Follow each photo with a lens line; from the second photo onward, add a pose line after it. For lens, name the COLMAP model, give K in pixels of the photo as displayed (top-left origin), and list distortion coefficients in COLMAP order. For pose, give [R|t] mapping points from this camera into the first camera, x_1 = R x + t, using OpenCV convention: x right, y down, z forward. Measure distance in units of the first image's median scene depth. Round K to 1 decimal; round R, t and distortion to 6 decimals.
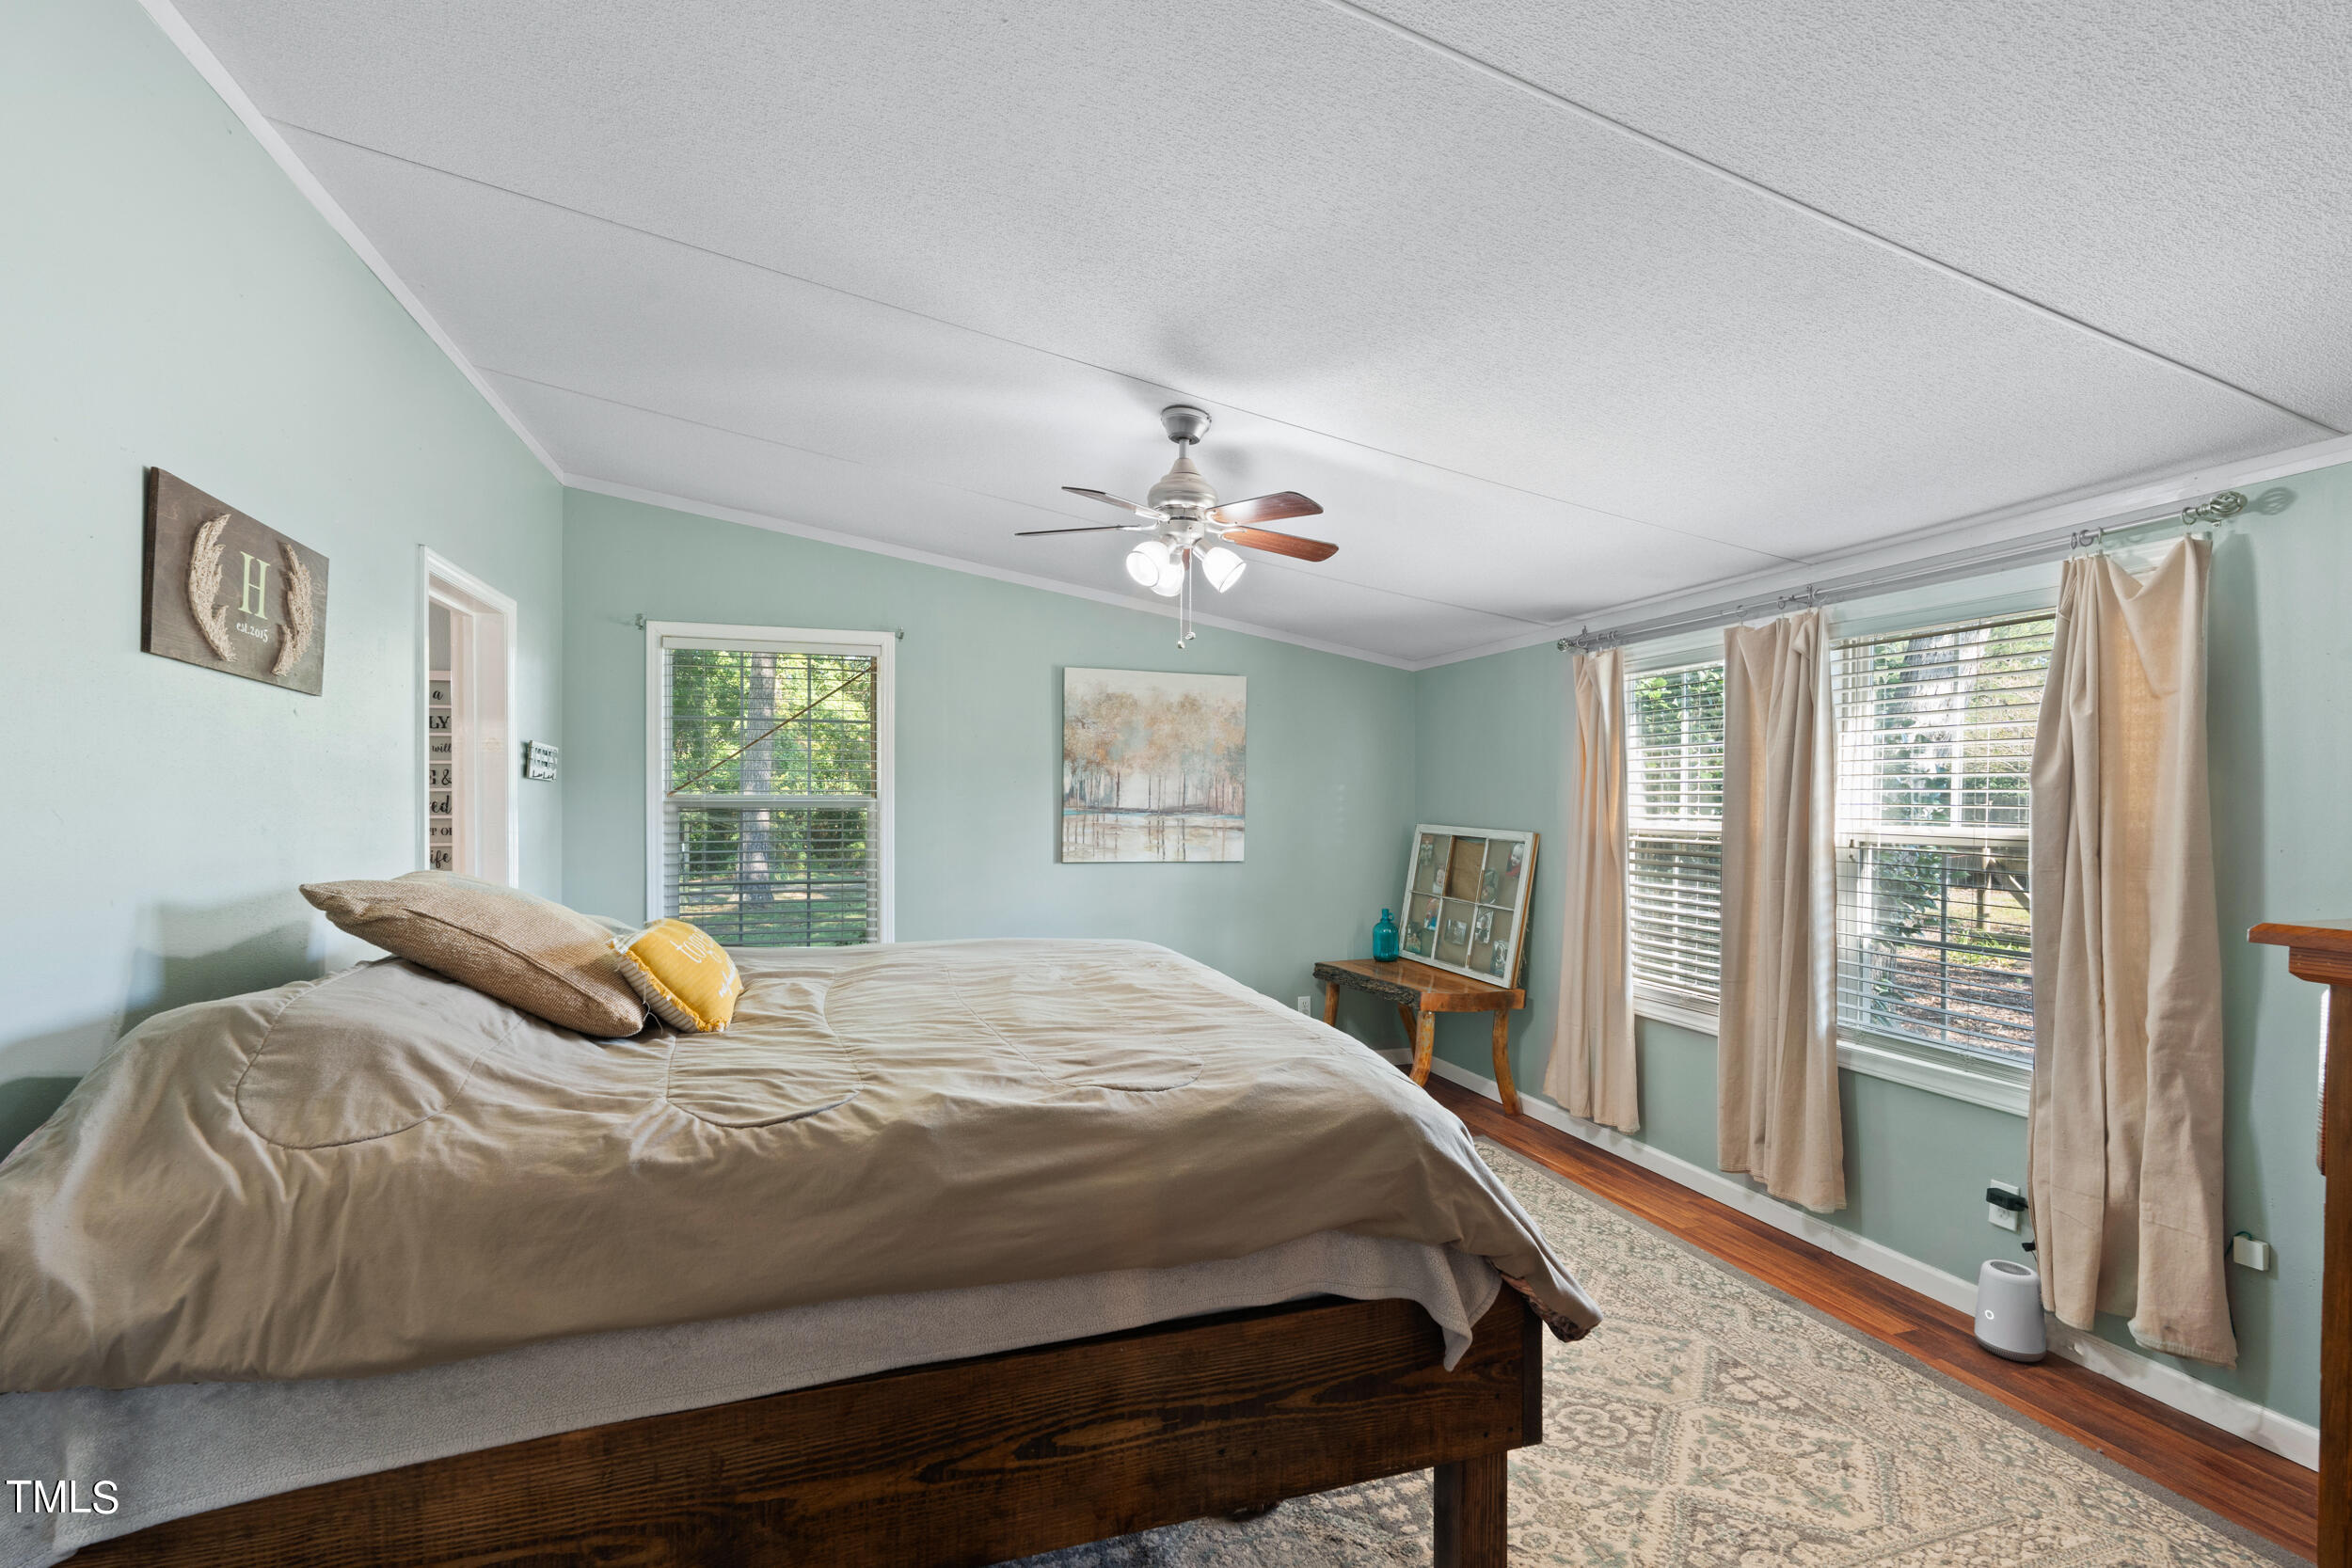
lens RADIAL K [[1078.7, 0, 1192.2], [0, 1078.7, 784.2], [0, 0, 1]] dist [-0.001183, -0.000232]
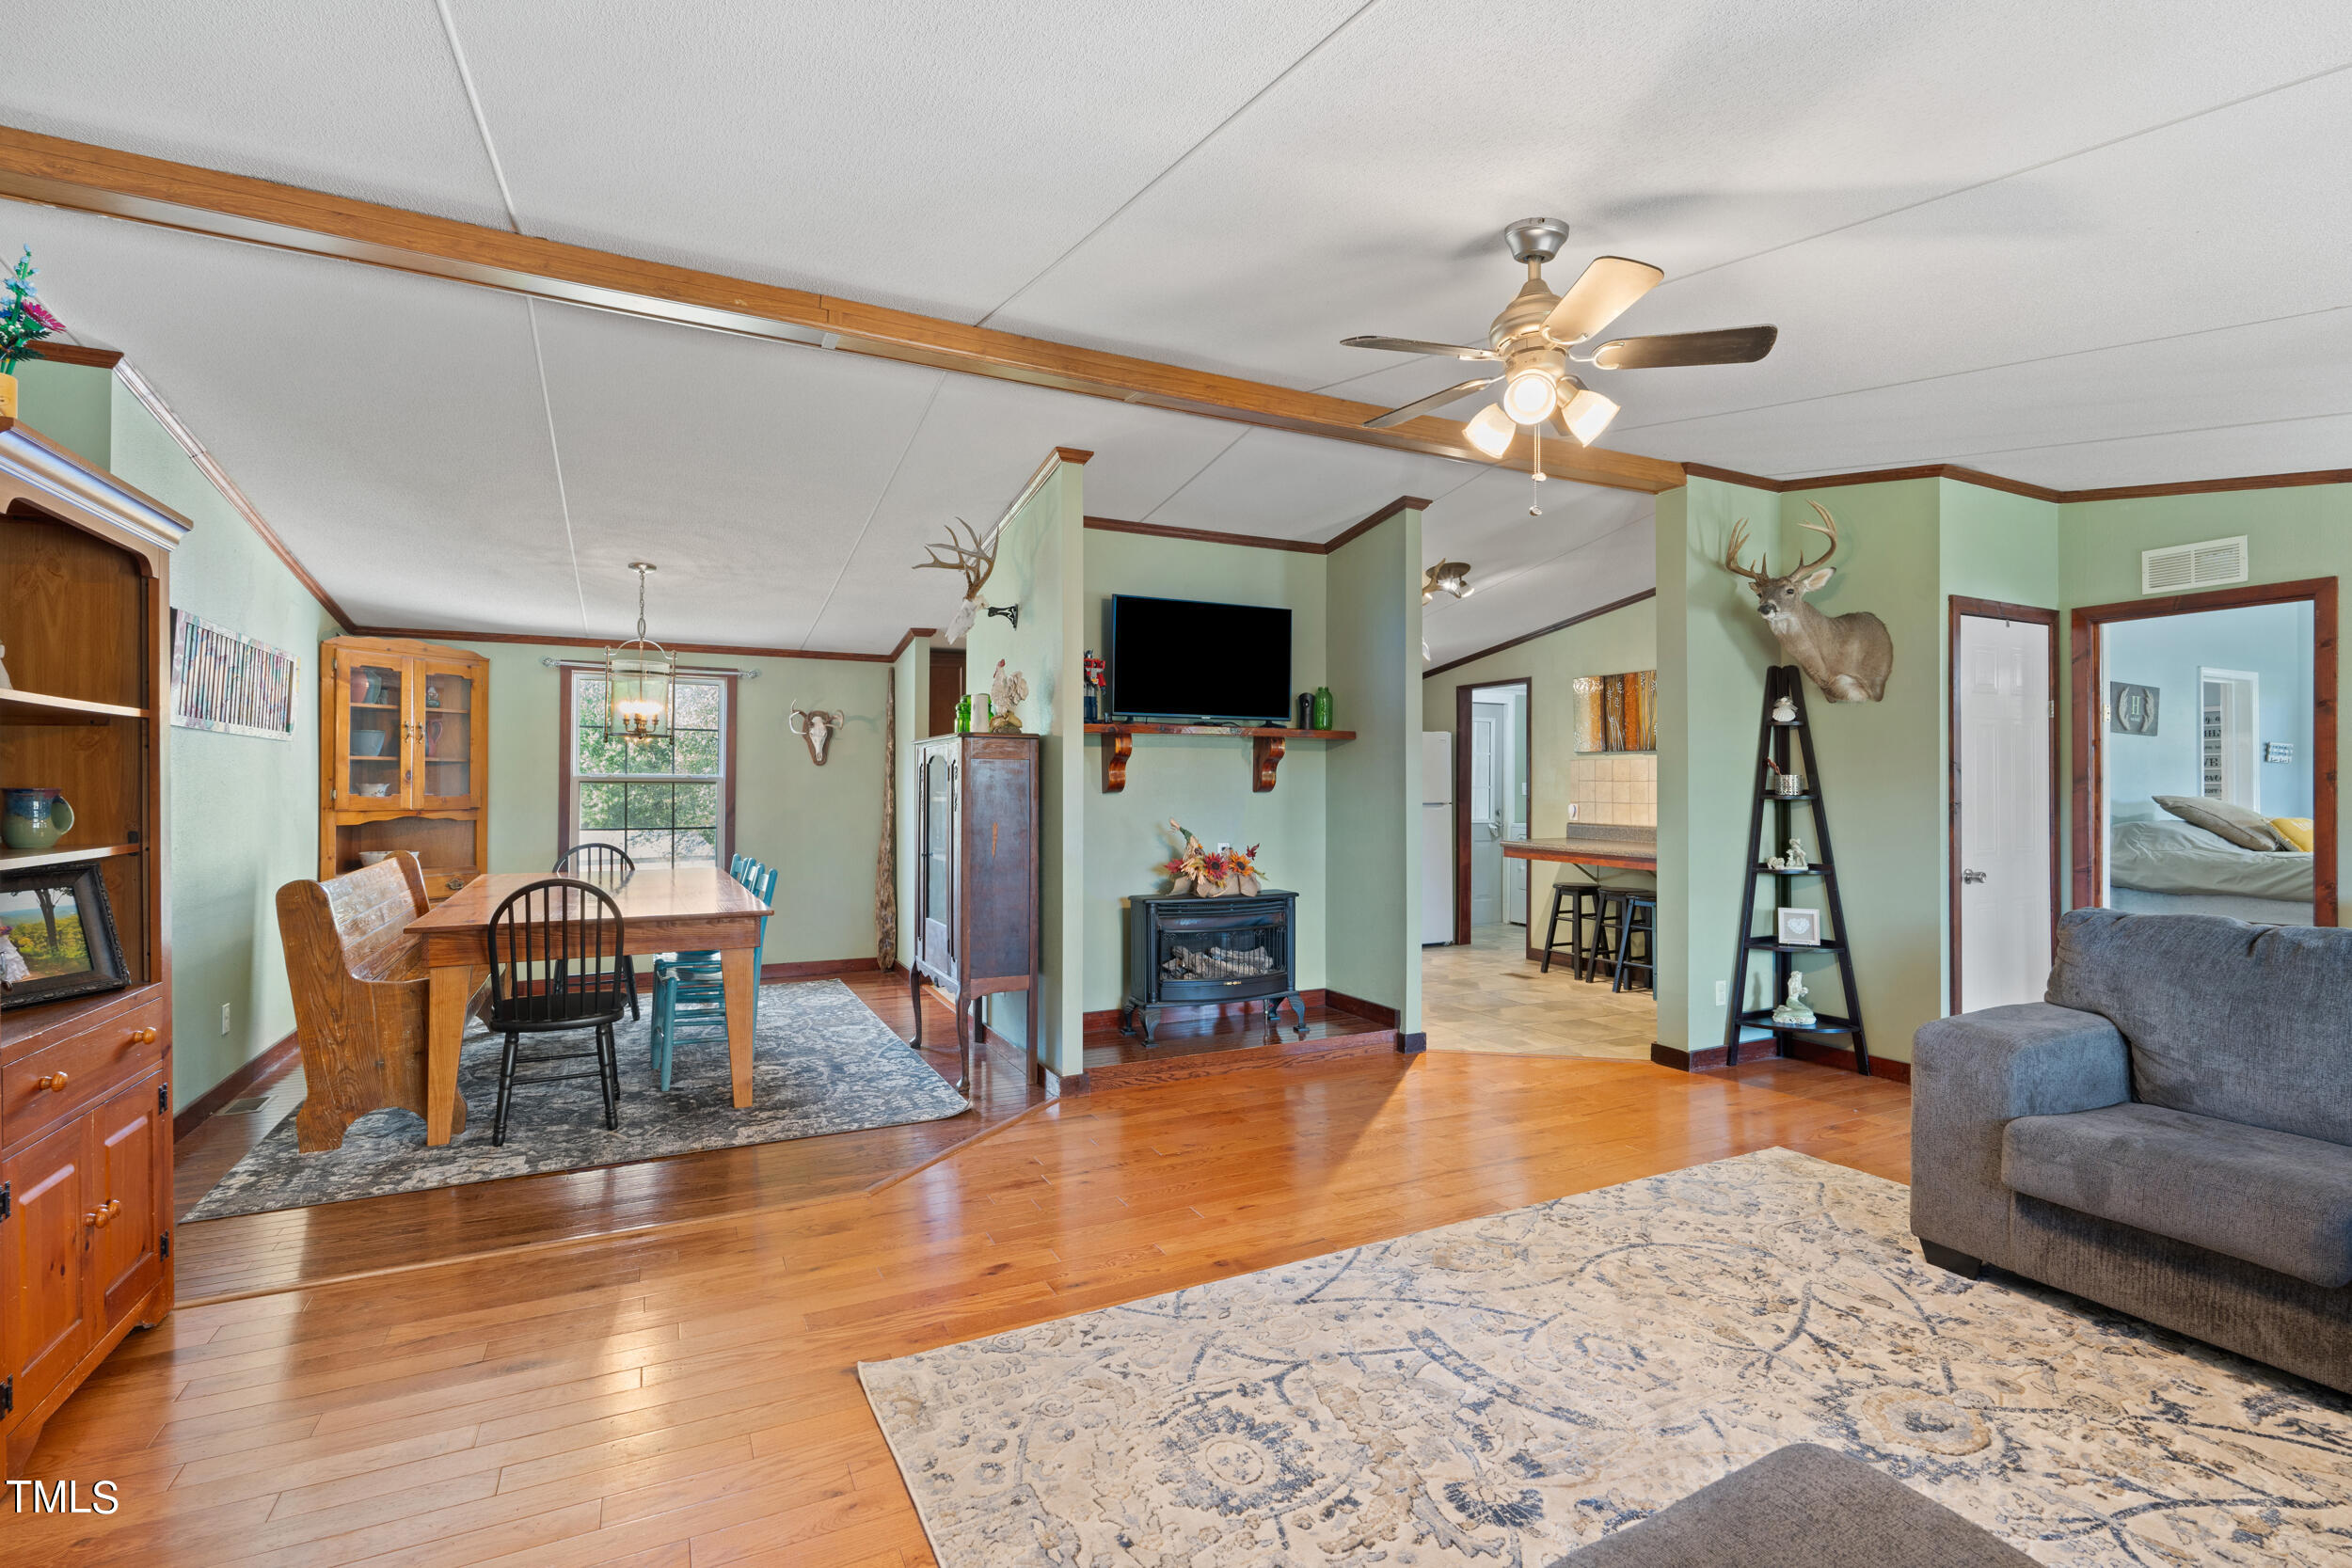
lens RADIAL K [[1078.7, 0, 1192.2], [0, 1078.7, 784.2], [0, 0, 1]] dist [-0.001183, -0.000232]
pose [[0.145036, 0.004770, -0.989415, 1.822526], [0.006833, 0.999960, 0.005822, 0.021048], [0.989403, -0.007605, 0.144997, -2.155867]]
